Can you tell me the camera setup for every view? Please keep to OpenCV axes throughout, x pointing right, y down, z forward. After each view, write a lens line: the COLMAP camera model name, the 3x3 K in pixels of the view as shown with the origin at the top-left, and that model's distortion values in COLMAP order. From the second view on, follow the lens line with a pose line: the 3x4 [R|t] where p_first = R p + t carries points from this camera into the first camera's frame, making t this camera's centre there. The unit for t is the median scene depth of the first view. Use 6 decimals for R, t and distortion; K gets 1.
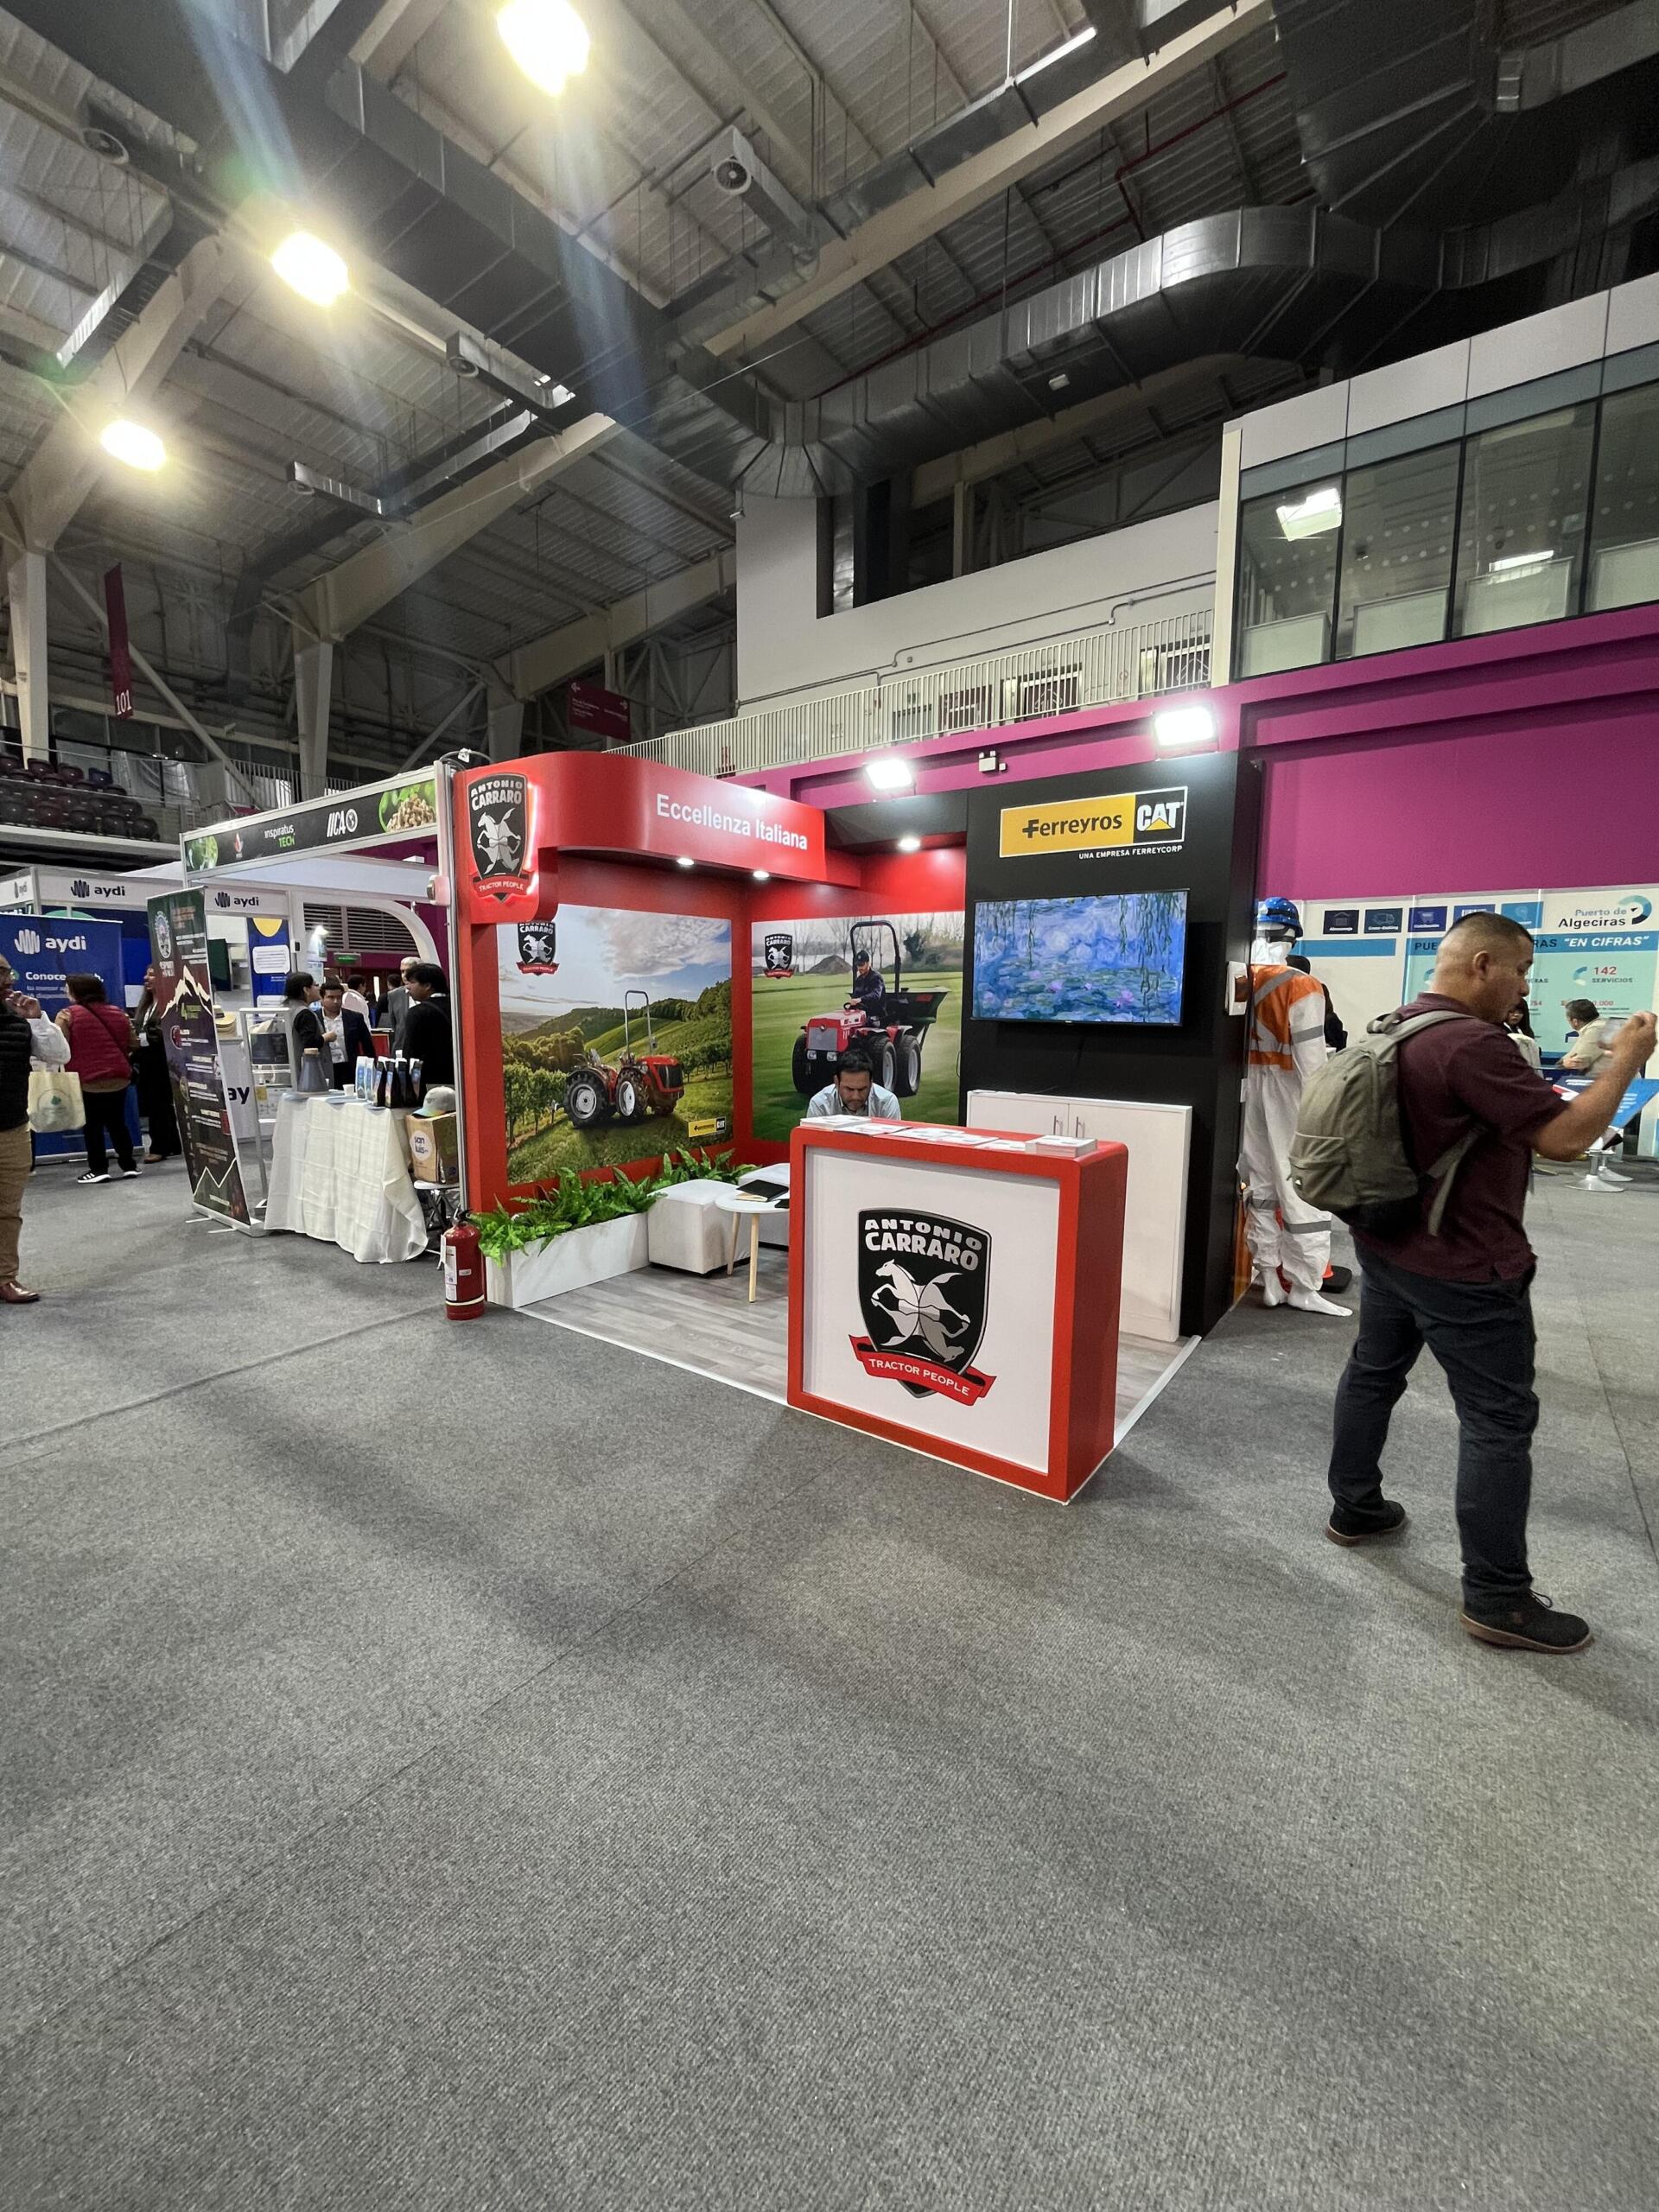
lens RADIAL K [[890.5, 0, 836.6], [0, 890.5, 1100.7], [0, 0, 1]] dist [-0.003951, 0.000362]
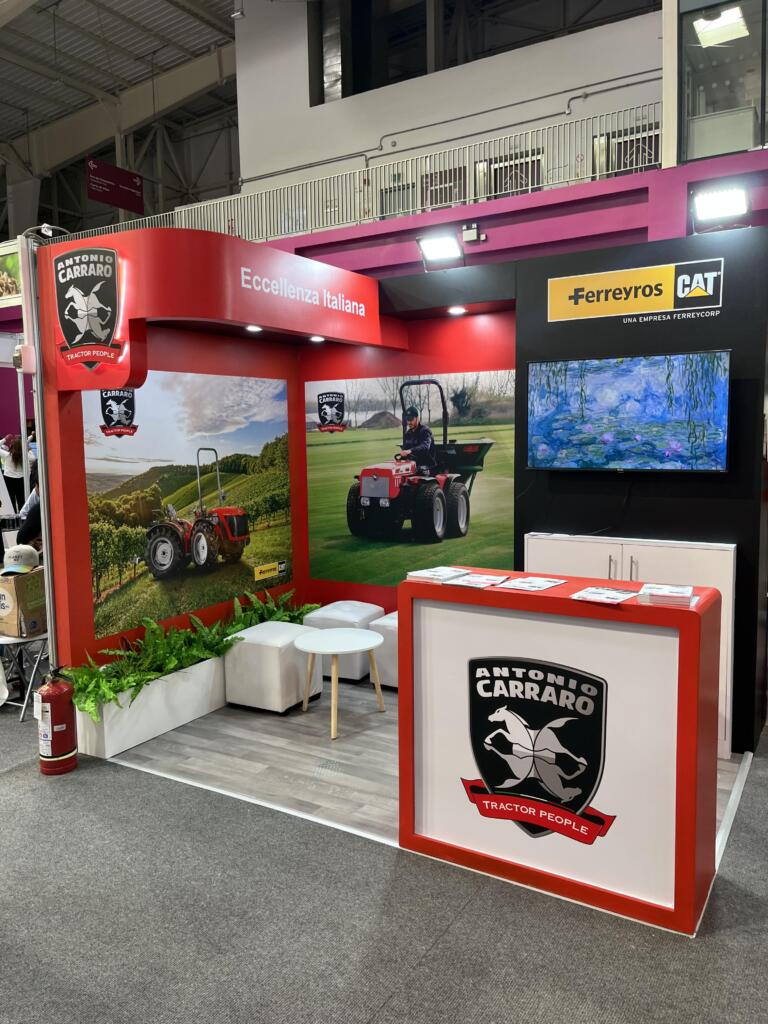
lens RADIAL K [[775.6, 0, 387.6], [0, 775.6, 505.1], [0, 0, 1]] dist [0.051080, -0.067690]
pose [[0.996264, -0.029682, 0.081103, -0.093259], [0.031839, 0.999169, -0.025442, -0.026096], [-0.080280, 0.027929, 0.996381, 0.053412]]
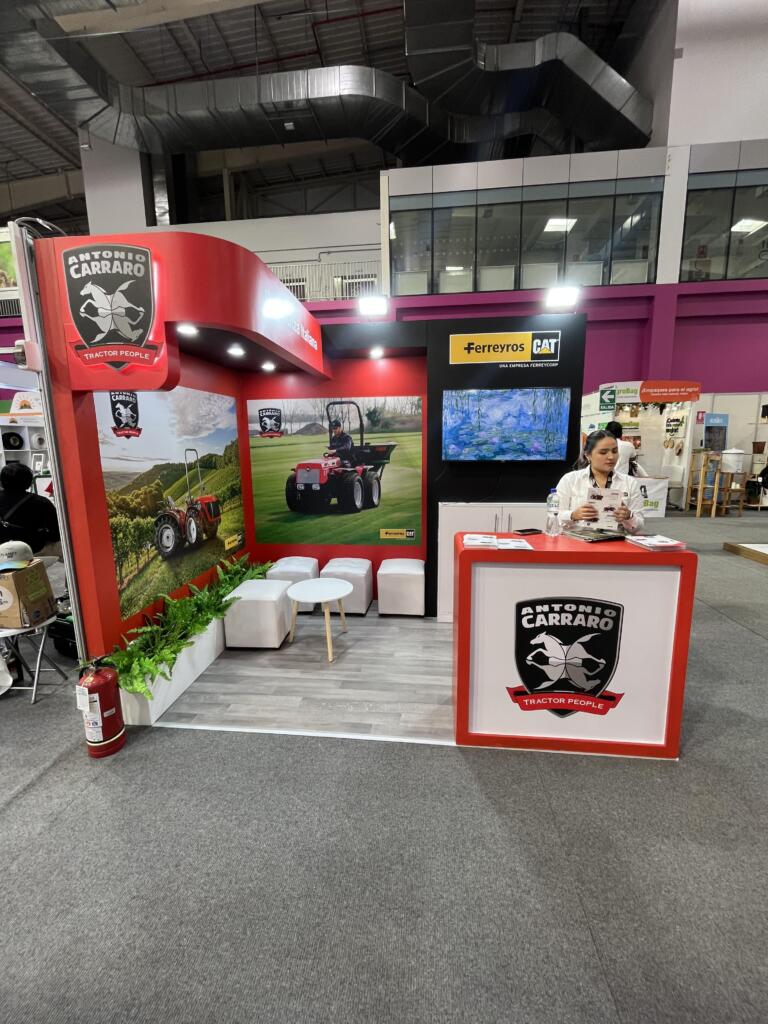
lens RADIAL K [[412.3, 0, 385.5], [0, 412.3, 509.4], [0, 0, 1]] dist [-0.003951, 0.000362]
pose [[0.867287, -0.098438, 0.487978, -0.305793], [0.077816, 0.995012, 0.062417, -0.054075], [-0.491688, -0.016161, 0.870621, 0.351421]]
